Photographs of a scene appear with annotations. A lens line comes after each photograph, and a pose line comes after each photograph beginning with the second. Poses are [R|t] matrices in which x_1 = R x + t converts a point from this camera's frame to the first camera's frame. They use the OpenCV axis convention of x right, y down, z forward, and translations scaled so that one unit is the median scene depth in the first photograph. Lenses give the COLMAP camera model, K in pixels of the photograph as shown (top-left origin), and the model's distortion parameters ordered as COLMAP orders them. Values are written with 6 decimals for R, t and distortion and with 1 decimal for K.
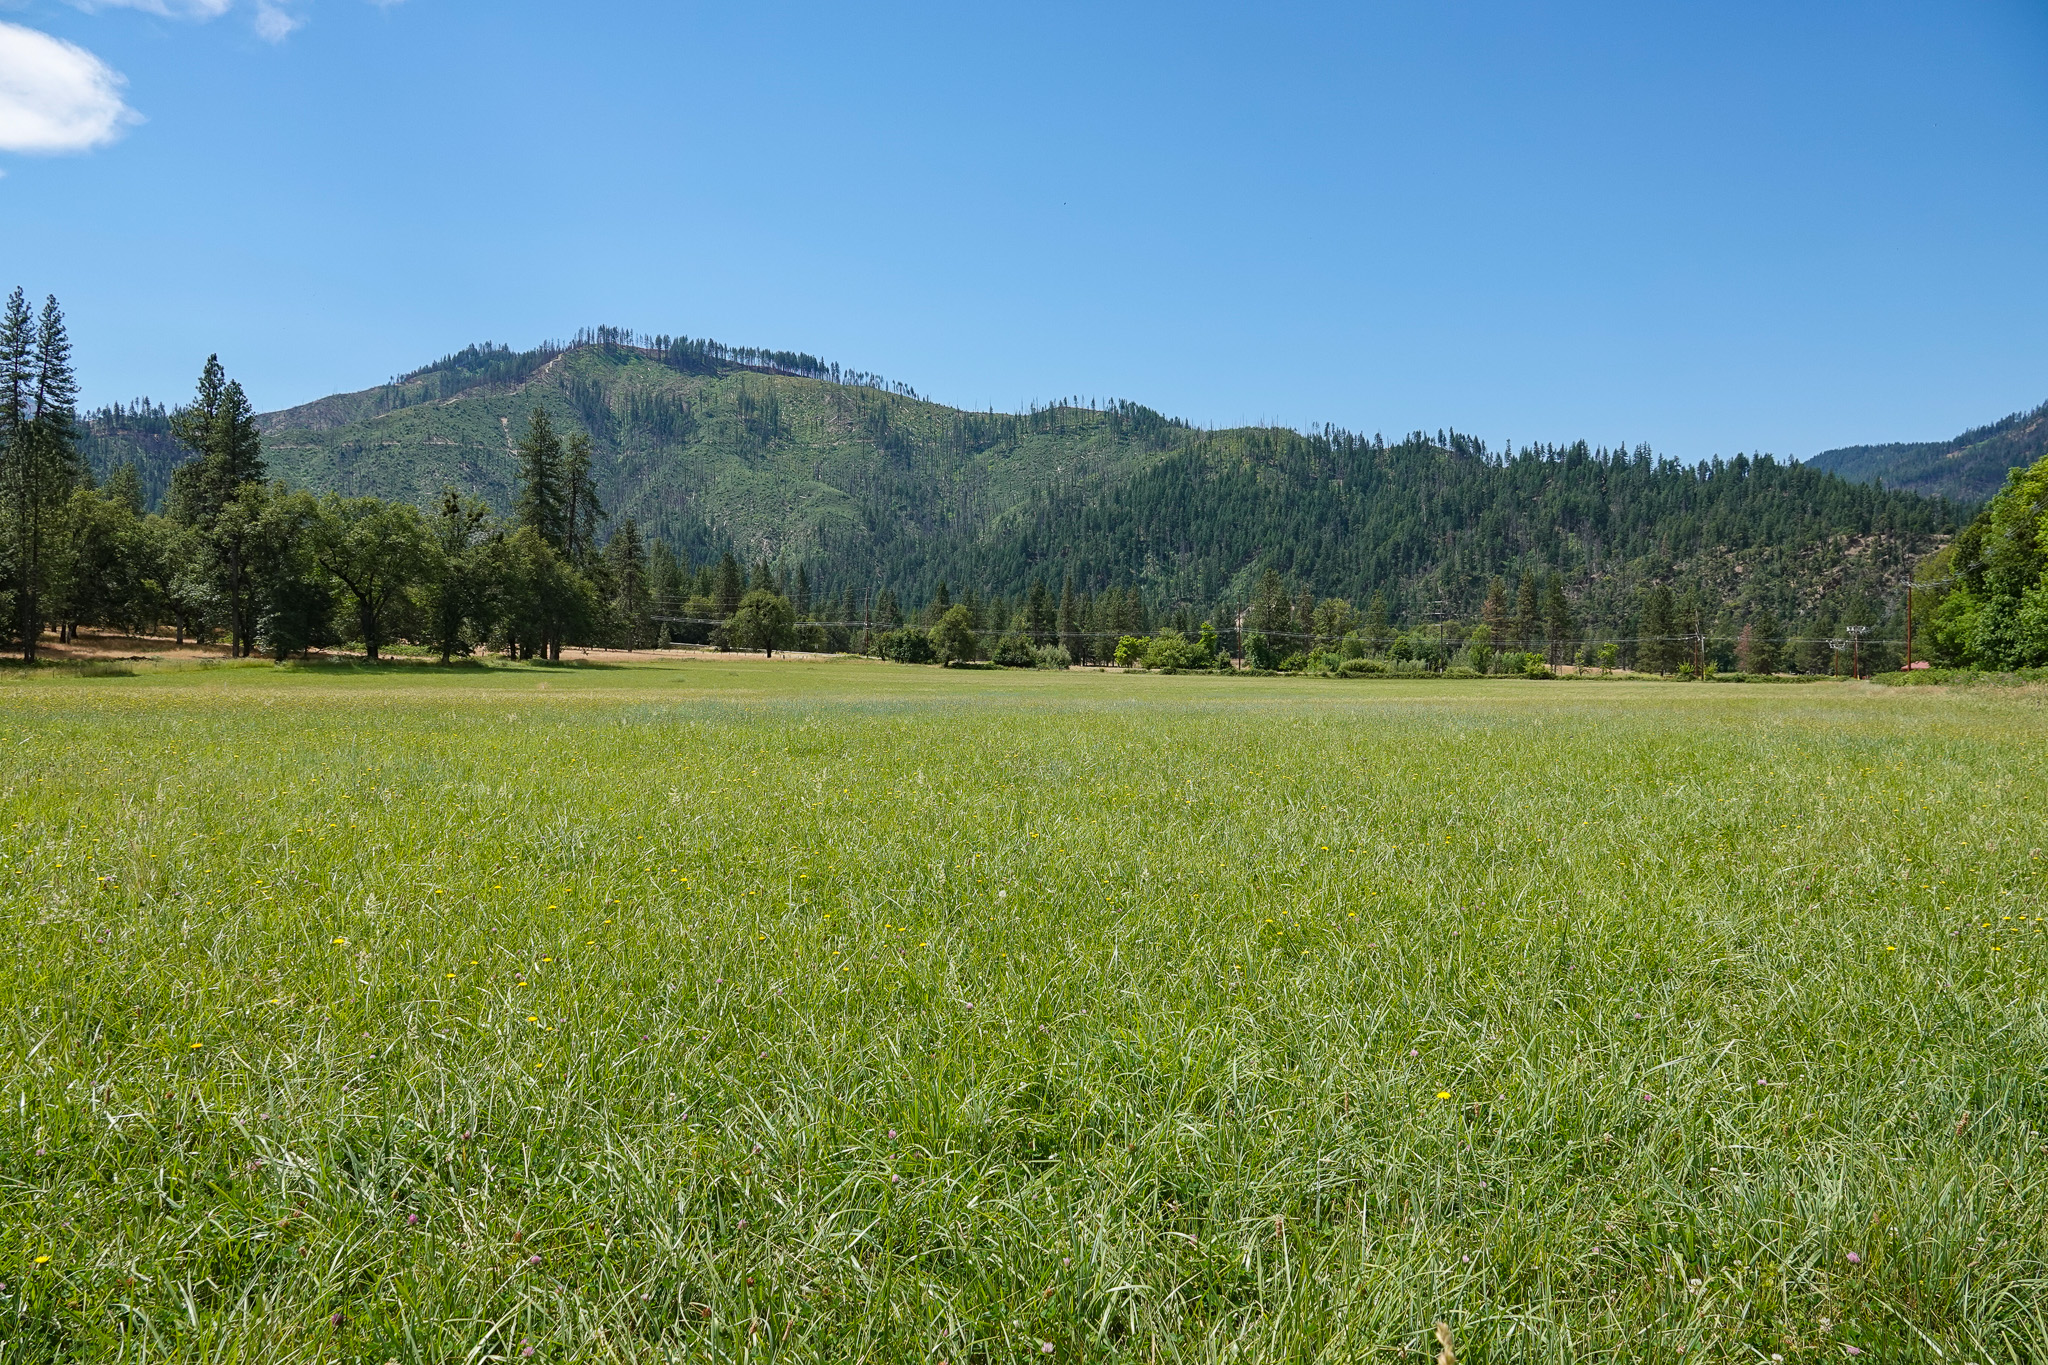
lens RADIAL K [[1434.8, 0, 1026.3], [0, 1434.8, 657.0], [0, 0, 1]] dist [0.005972, 0.000837]
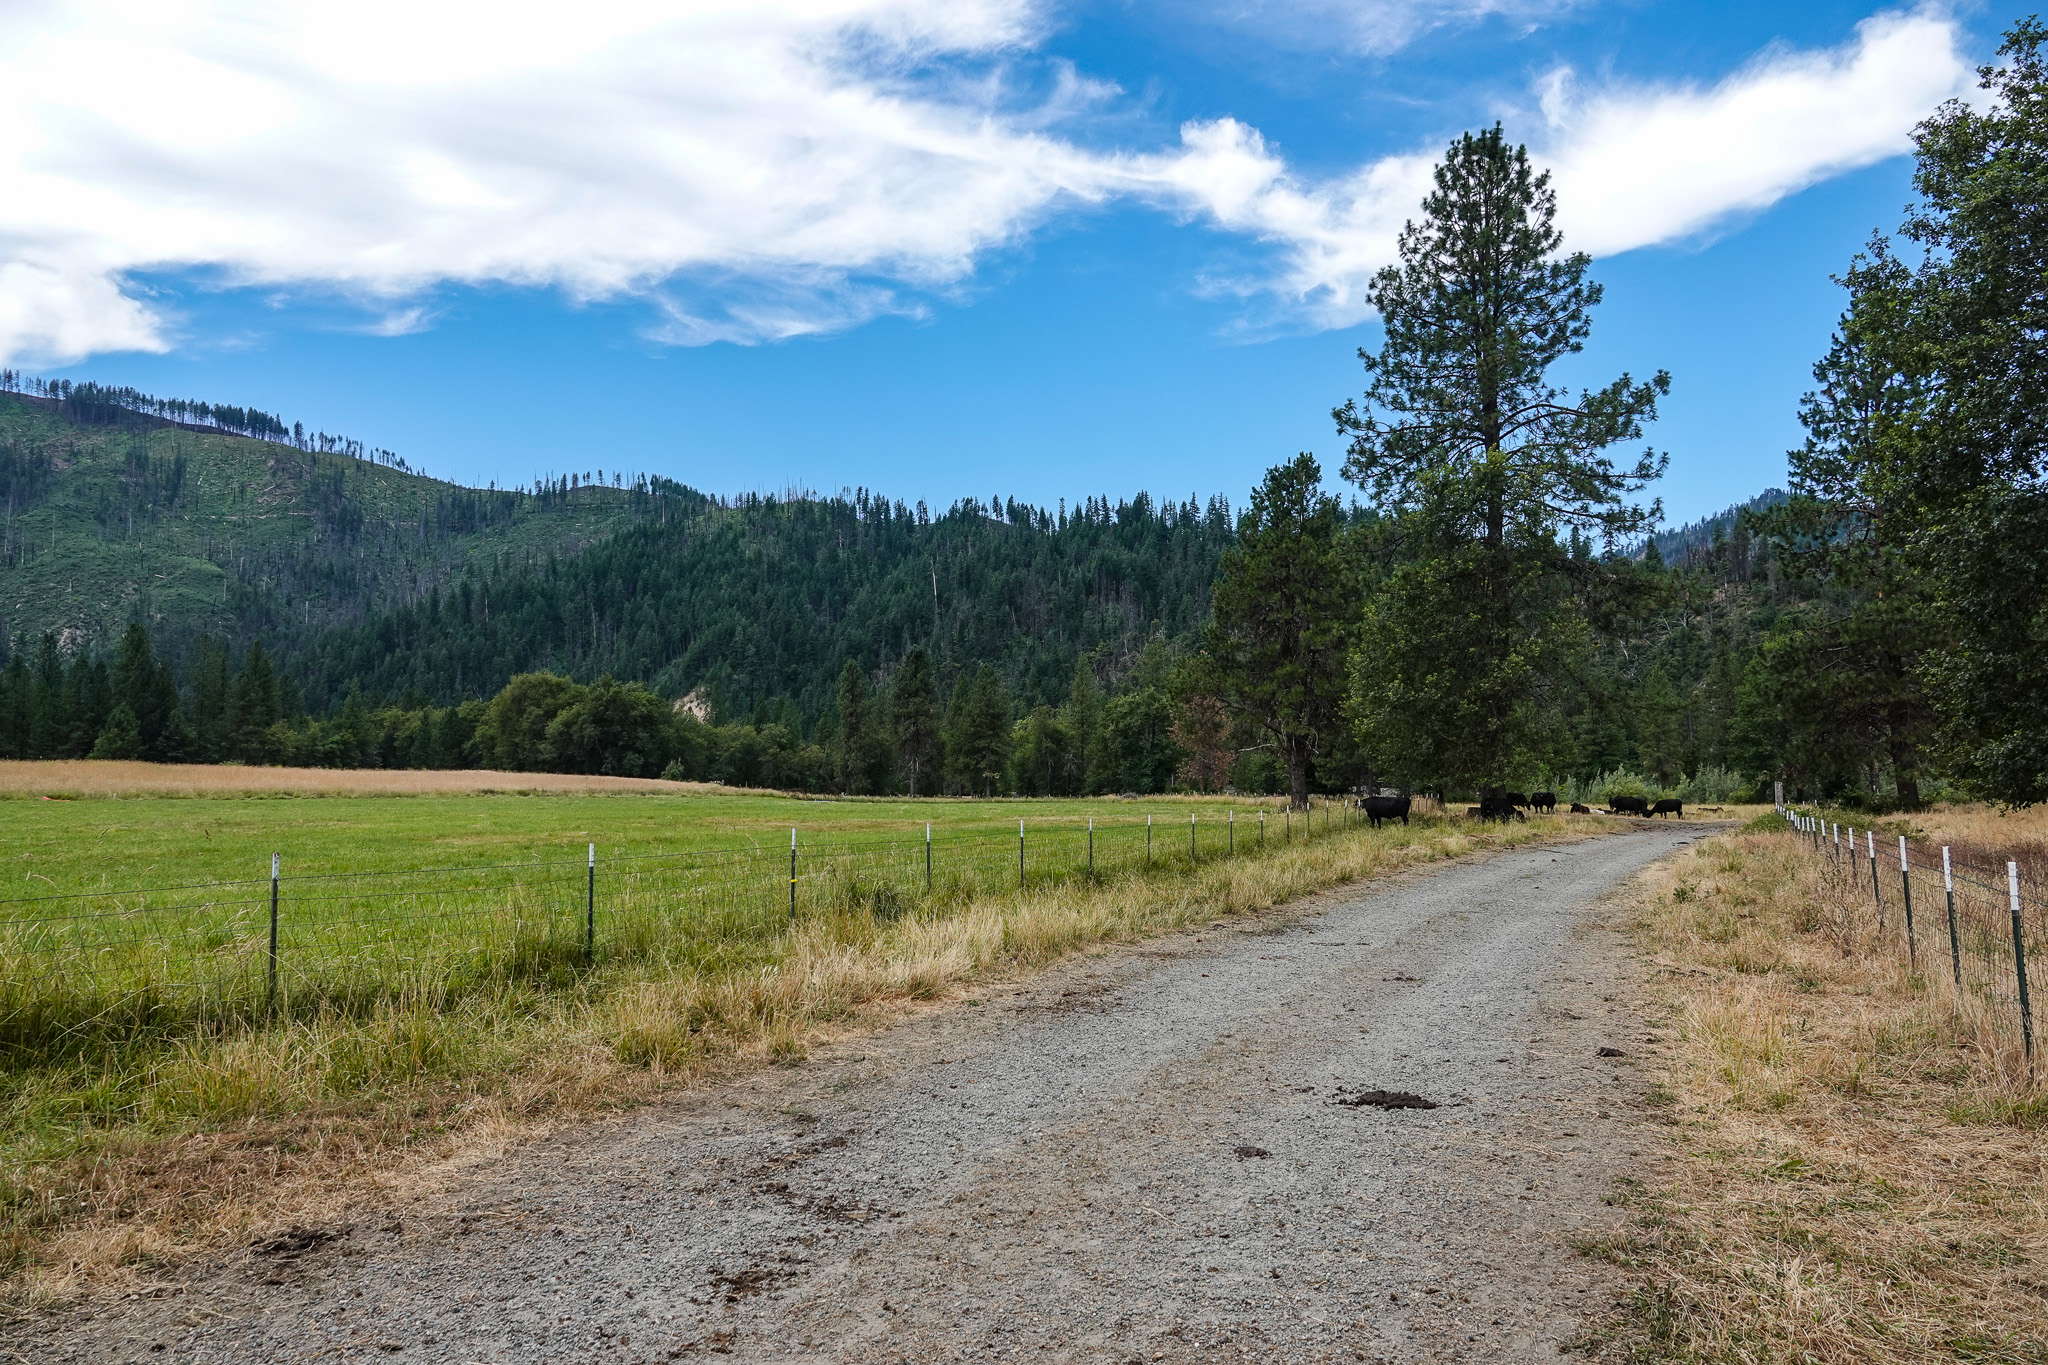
lens RADIAL K [[1430.4, 0, 1024.0], [0, 1430.4, 682.5], [0, 0, 1]] dist [0.003723, 0.002460]
pose [[0.977719, 0.006705, 0.209811, 0.139581], [0.009968, 0.996879, -0.078309, 0.004013], [-0.209681, 0.078655, 0.974601, 0.242974]]
